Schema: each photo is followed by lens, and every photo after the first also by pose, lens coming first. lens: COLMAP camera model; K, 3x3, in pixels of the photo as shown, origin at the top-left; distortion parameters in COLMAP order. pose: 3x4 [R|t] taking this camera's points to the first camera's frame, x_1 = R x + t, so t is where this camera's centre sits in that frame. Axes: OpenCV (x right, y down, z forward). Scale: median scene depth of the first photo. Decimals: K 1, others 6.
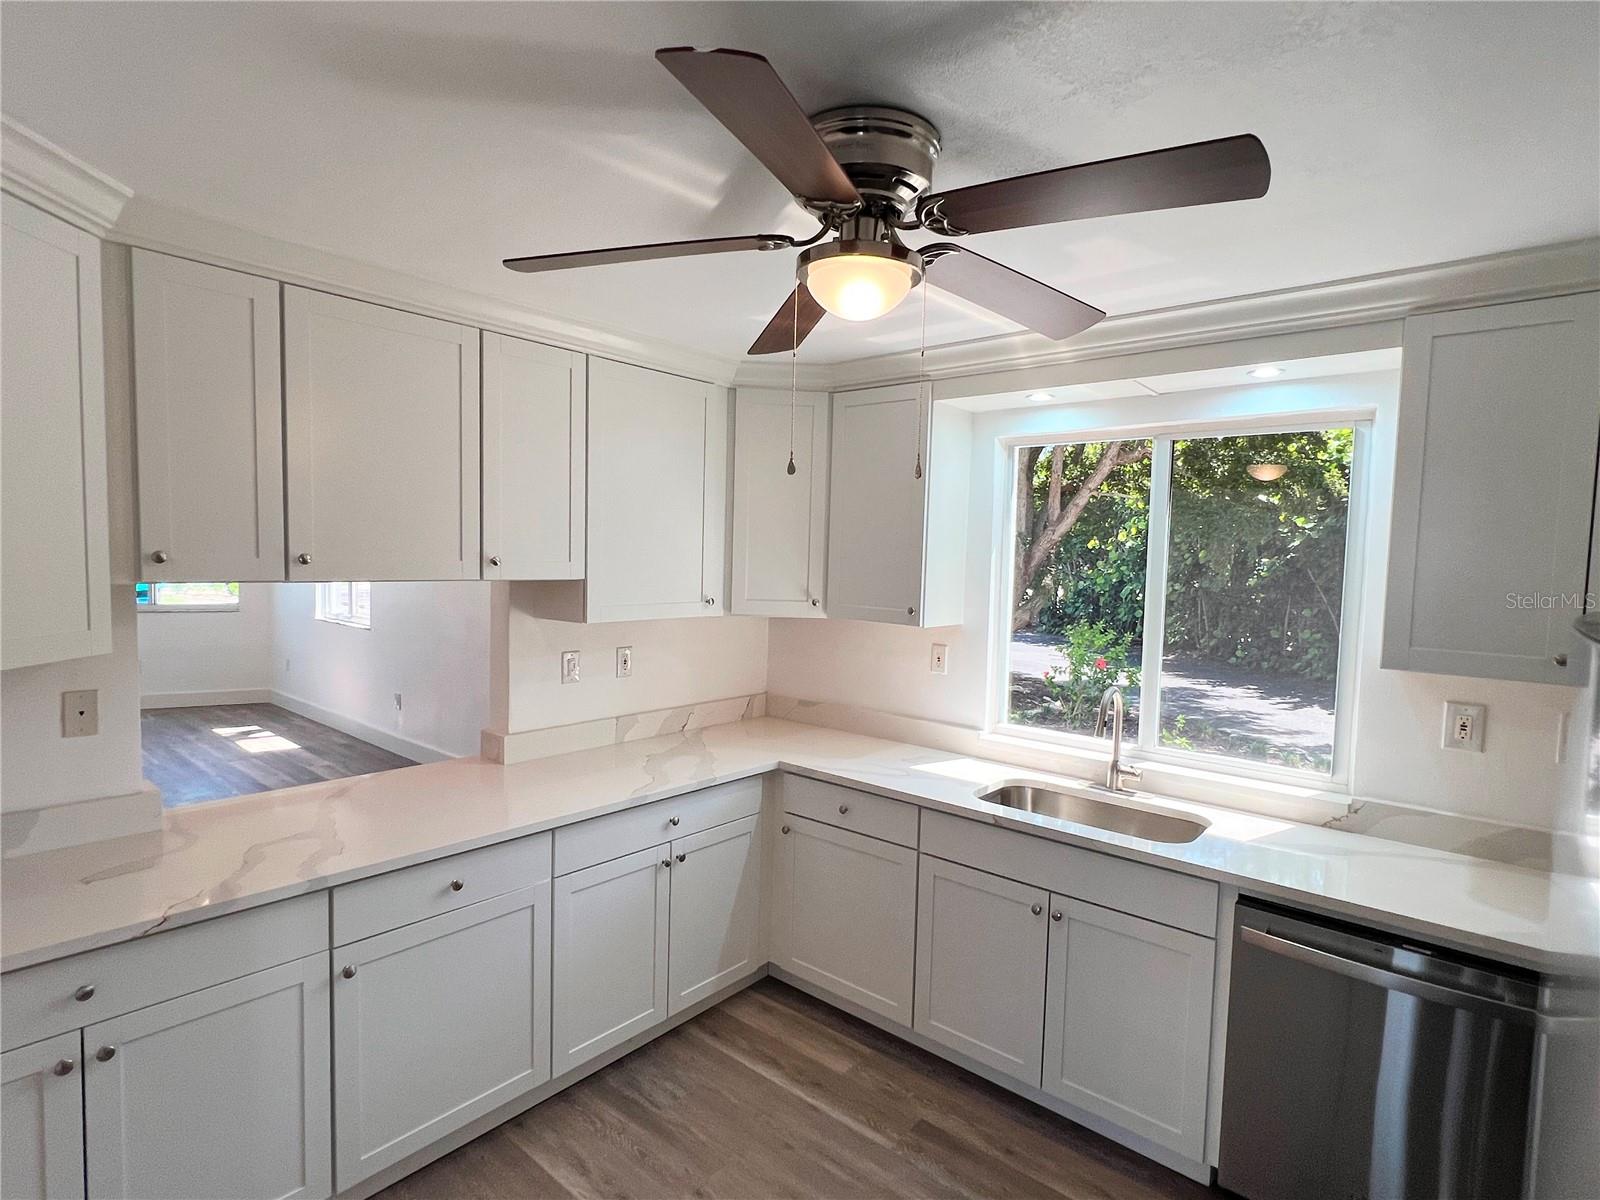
lens RADIAL K [[843.0, 0, 832.0], [0, 843.0, 604.6], [0, 0, 1]] dist [-0.003644, -0.001539]
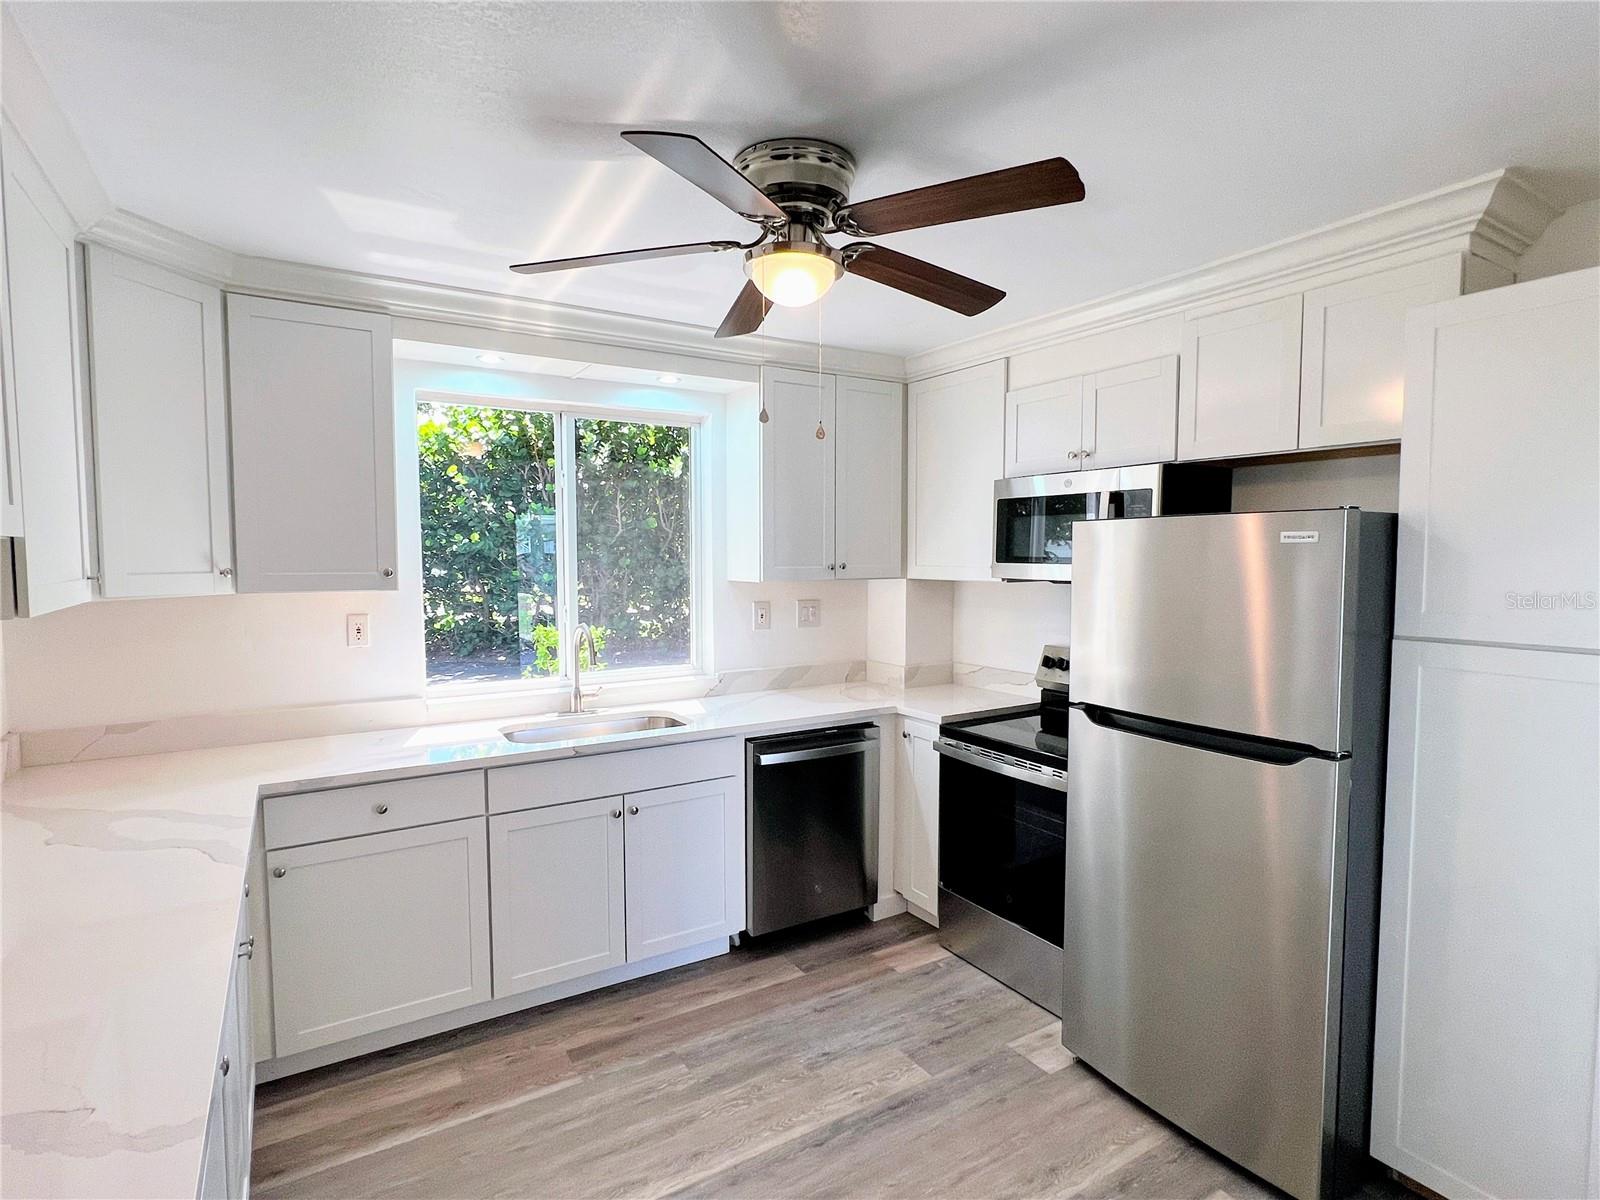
lens RADIAL K [[828.4, 0, 800.0], [0, 828.4, 600.0], [0, 0, 1]] dist [0.000481, 0.000158]
pose [[0.301079, -0.084505, 0.949848, -0.691340], [0.067576, 0.995452, 0.067142, 0.006973], [-0.951202, 0.043972, 0.305420, 0.367517]]
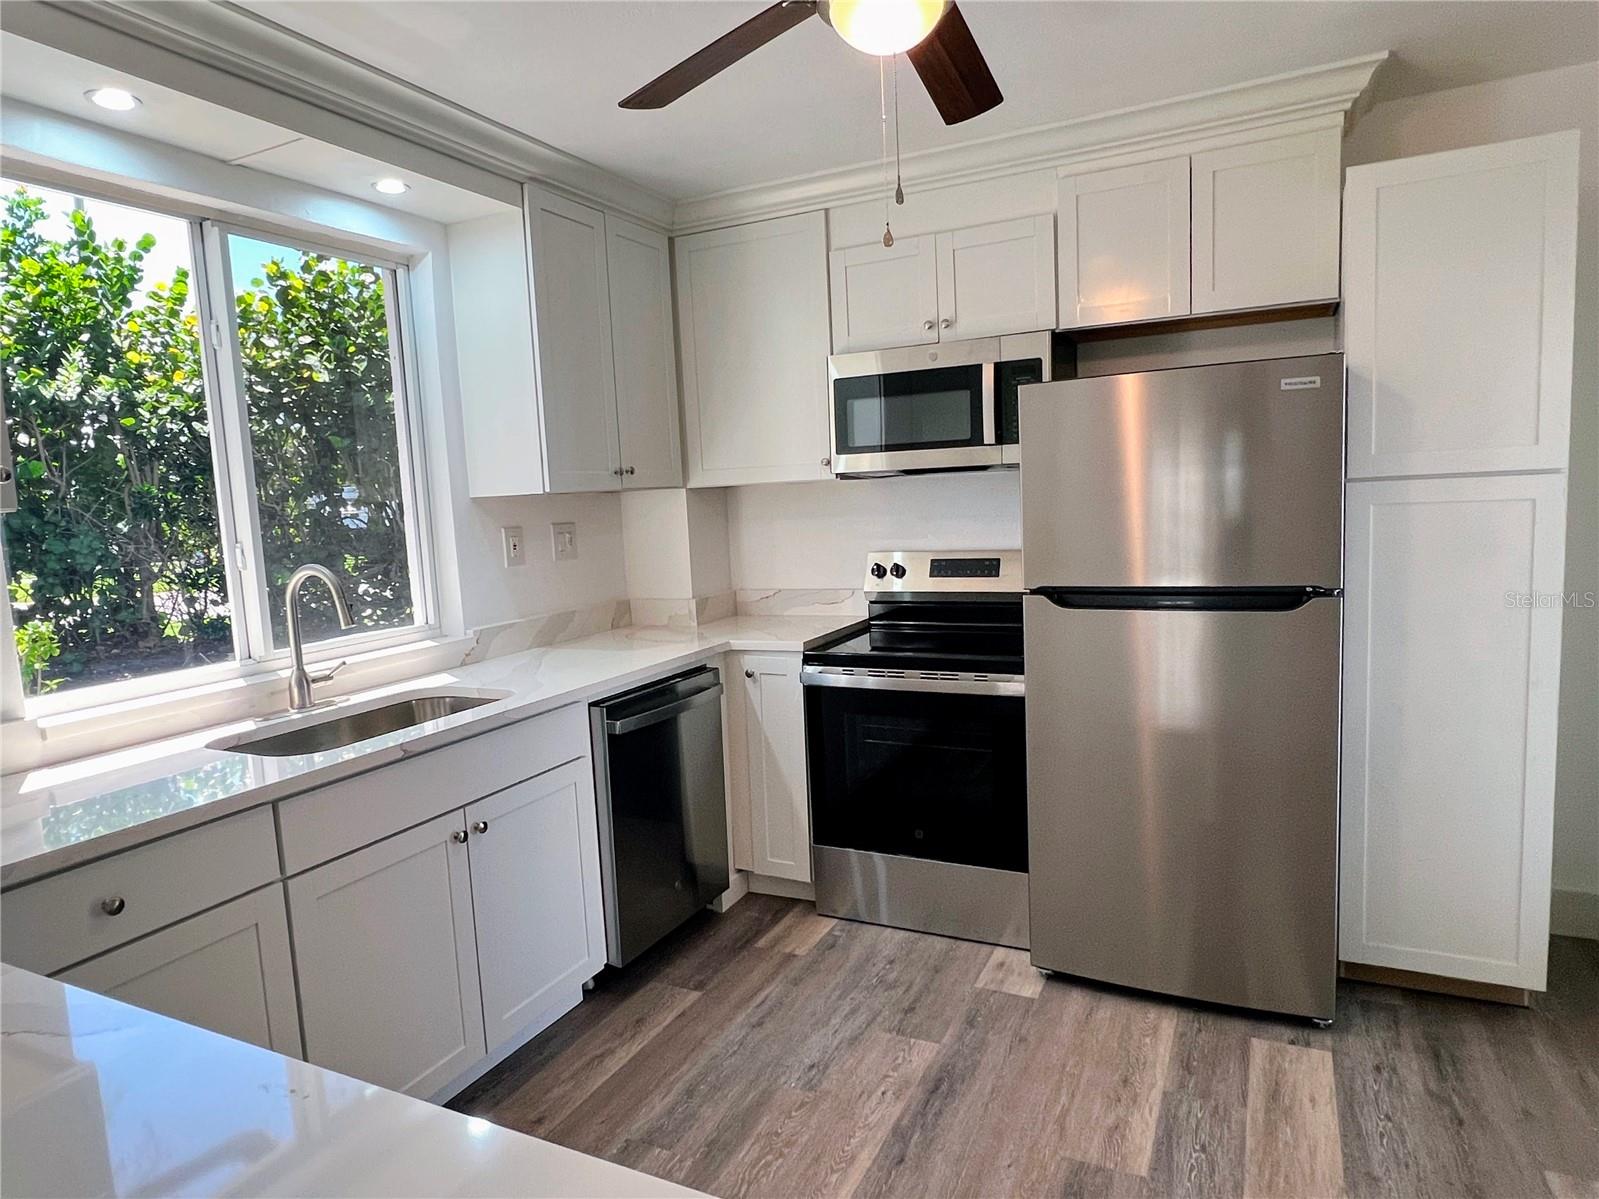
lens RADIAL K [[972.7, 0, 799.5], [0, 972.7, 599.5], [0, 0, 1]] dist [-0.000514, -0.001188]
pose [[-0.251252, -0.121819, 0.960225, -0.610819], [0.100664, 0.983380, 0.151096, 0.043493], [-0.962673, 0.134623, -0.234814, 0.820670]]
